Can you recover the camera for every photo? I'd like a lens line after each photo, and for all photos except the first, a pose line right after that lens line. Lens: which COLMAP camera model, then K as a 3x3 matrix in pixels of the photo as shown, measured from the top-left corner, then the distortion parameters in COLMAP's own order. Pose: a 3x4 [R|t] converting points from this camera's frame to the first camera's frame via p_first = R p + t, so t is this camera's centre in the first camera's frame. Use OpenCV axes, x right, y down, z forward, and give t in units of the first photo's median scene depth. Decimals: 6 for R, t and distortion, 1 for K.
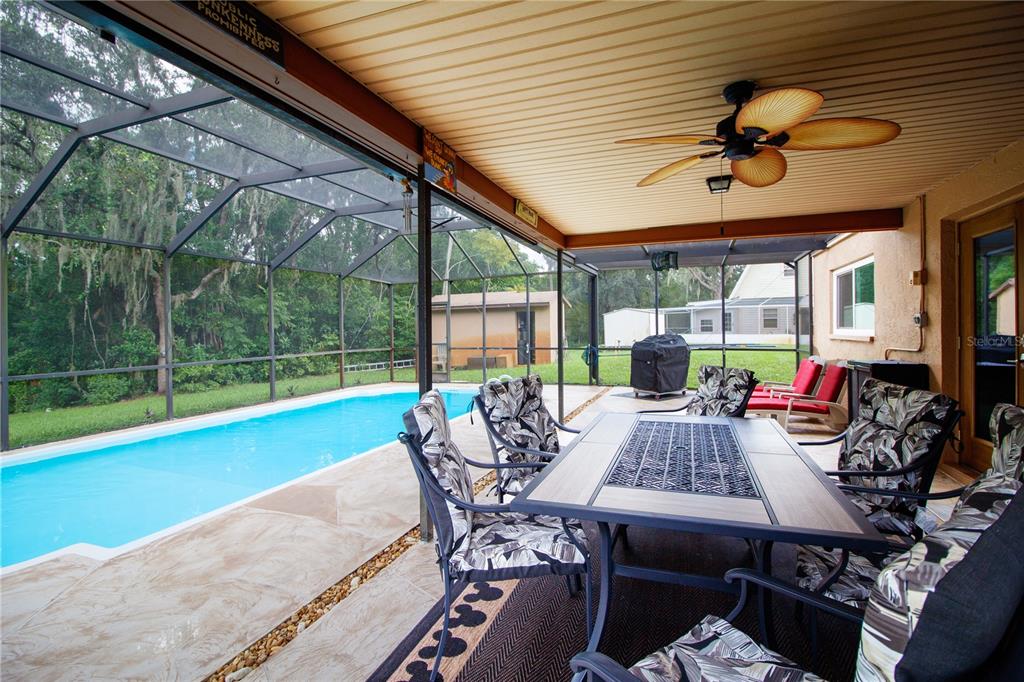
lens RADIAL K [[473.2, 0, 514.0], [0, 473.2, 328.5], [0, 0, 1]] dist [-0.002332, -0.000293]
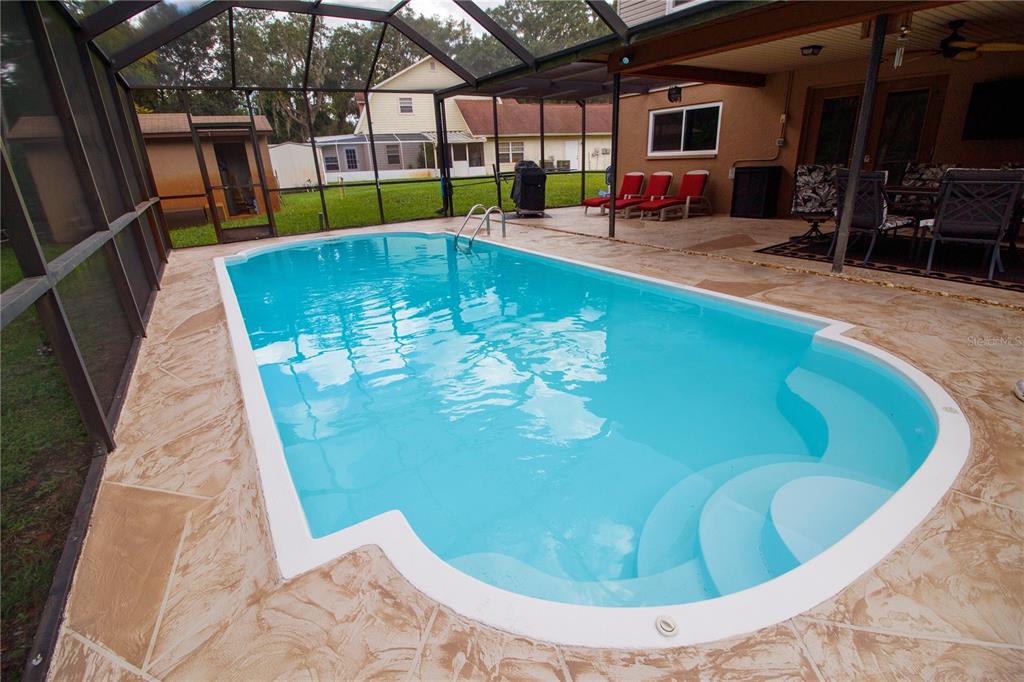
lens RADIAL K [[473.2, 0, 514.0], [0, 473.2, 328.5], [0, 0, 1]] dist [-0.002332, -0.000293]
pose [[0.600241, -0.277964, 0.749964, -0.553266], [0.026923, 0.944158, 0.328392, 0.015174], [-0.799366, -0.176923, 0.574206, 0.235833]]
